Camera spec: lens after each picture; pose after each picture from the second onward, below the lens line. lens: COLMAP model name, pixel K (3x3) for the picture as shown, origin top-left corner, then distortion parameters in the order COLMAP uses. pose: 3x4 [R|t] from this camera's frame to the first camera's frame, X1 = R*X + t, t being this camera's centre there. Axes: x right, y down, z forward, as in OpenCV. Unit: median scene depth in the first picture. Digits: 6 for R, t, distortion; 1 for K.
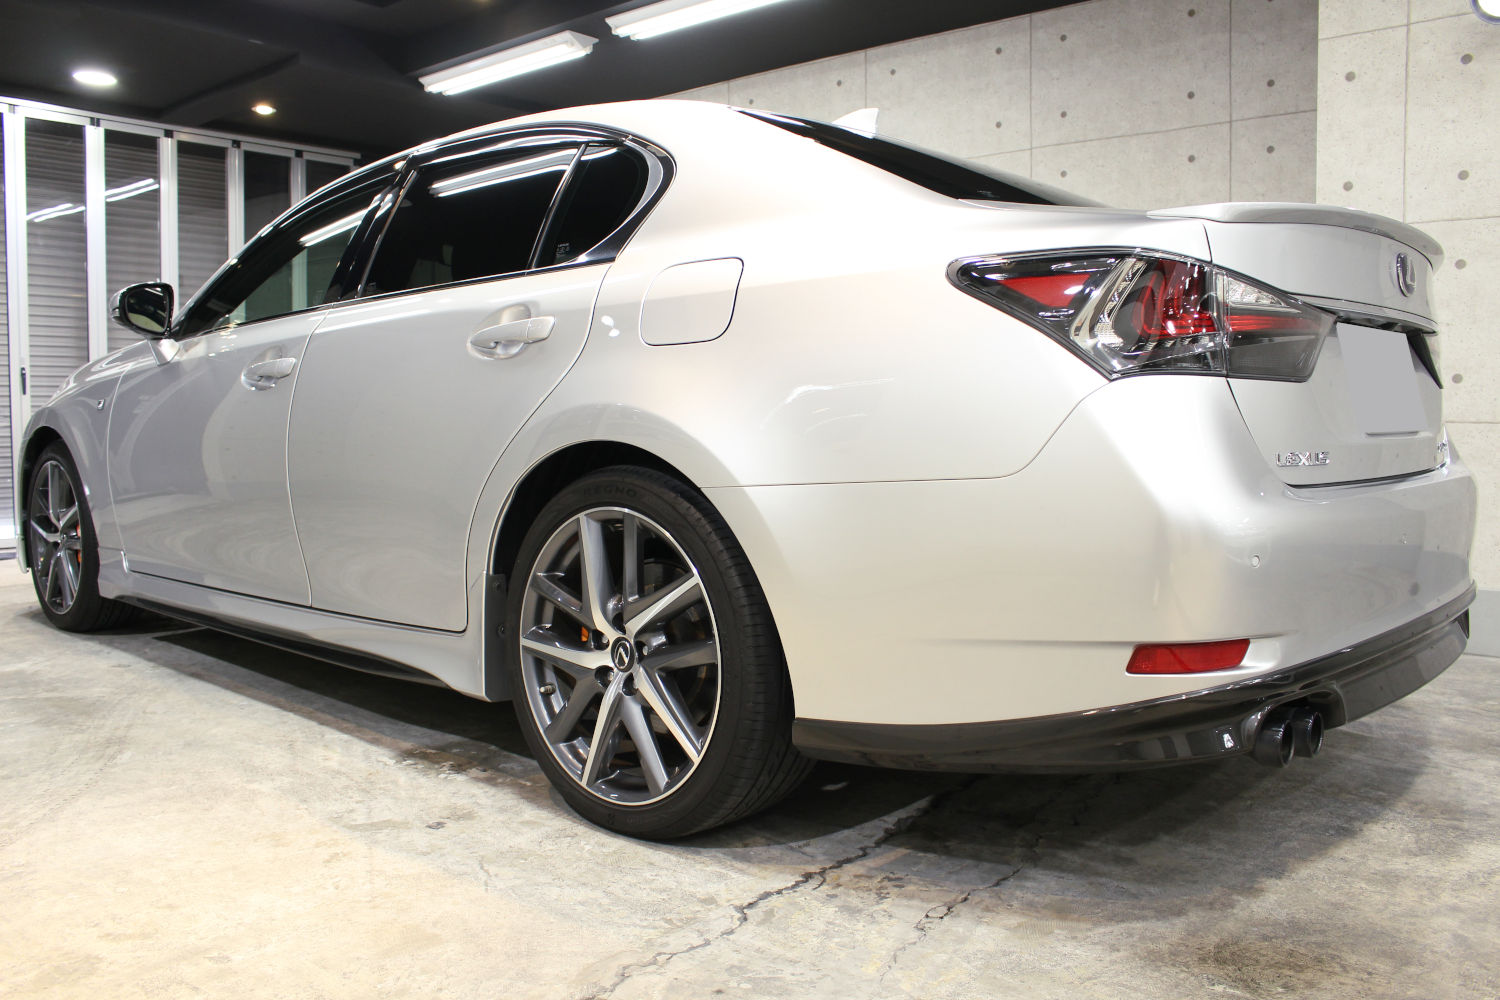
lens RADIAL K [[1243.7, 0, 753.9], [0, 1243.7, 500.3], [0, 0, 1]] dist [-0.148490, 0.113641]
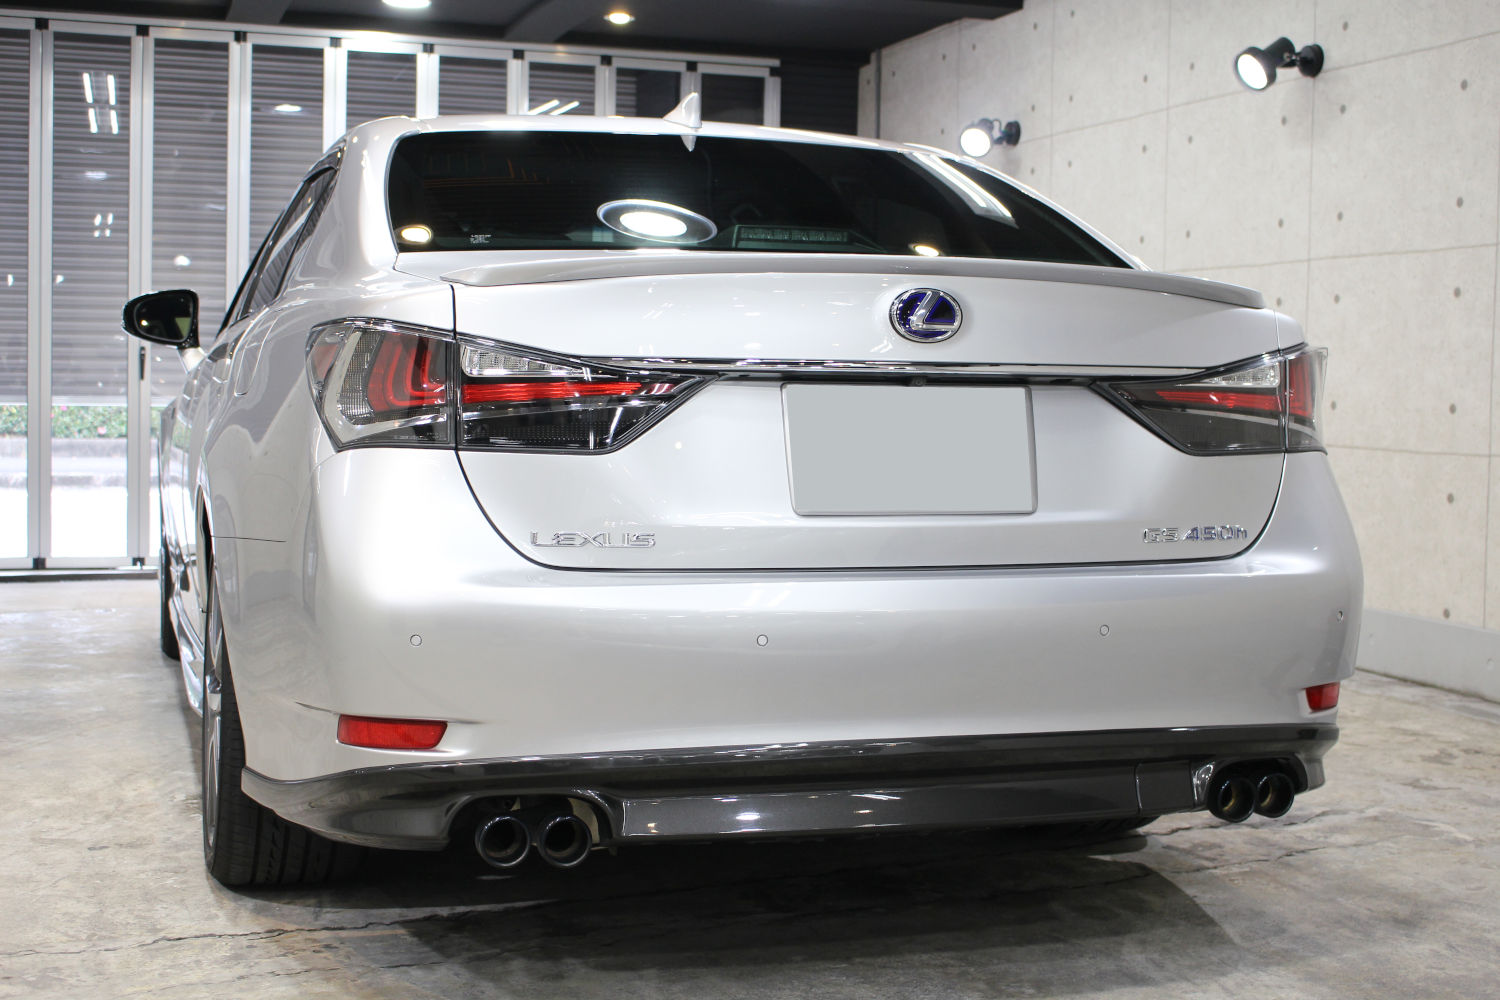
lens RADIAL K [[2028.8, 0, 748.4], [0, 2028.8, 494.4], [0, 0, 1]] dist [-0.041556, 0.000000]
pose [[0.859536, 0.043018, -0.509262, 1.164001], [-0.053579, 0.998545, -0.006084, -0.056525], [0.508259, 0.032515, 0.860590, -0.218558]]
